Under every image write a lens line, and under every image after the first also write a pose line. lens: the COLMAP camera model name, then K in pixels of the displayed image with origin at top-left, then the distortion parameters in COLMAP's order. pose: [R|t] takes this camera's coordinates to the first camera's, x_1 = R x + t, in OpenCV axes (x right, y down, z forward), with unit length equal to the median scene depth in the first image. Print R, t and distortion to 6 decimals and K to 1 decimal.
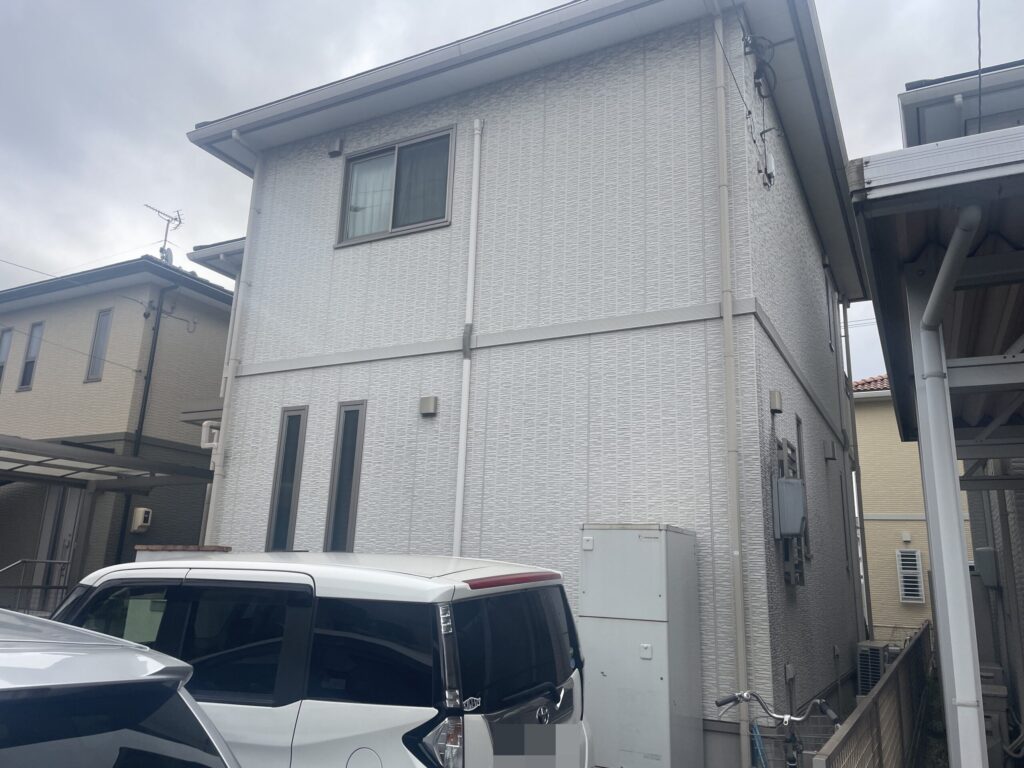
lens RADIAL K [[771.1, 0, 512.0], [0, 771.1, 384.0], [0, 0, 1]] dist [0.045142, -0.000327]
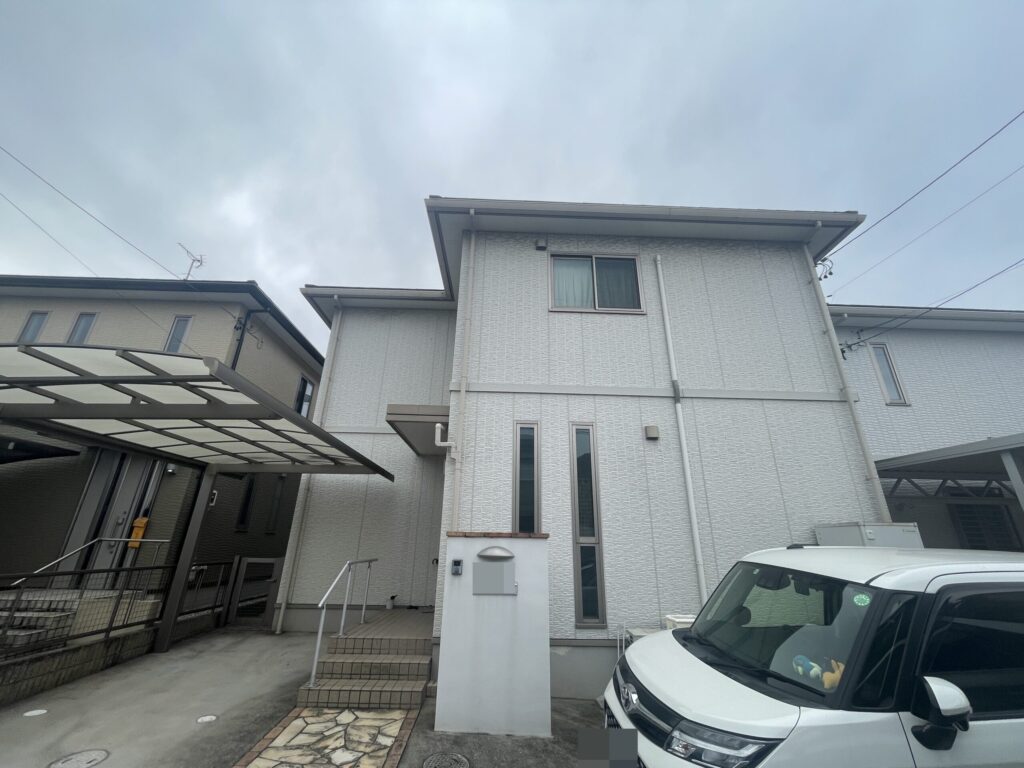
lens RADIAL K [[413.3, 0, 512.6], [0, 413.3, 386.3], [0, 0, 1]] dist [0.000123, 0.000216]
pose [[0.872181, 0.157416, 0.463163, -0.636831], [-0.107735, 0.985374, -0.132026, 0.066757], [-0.477172, 0.065252, 0.876384, 0.401321]]
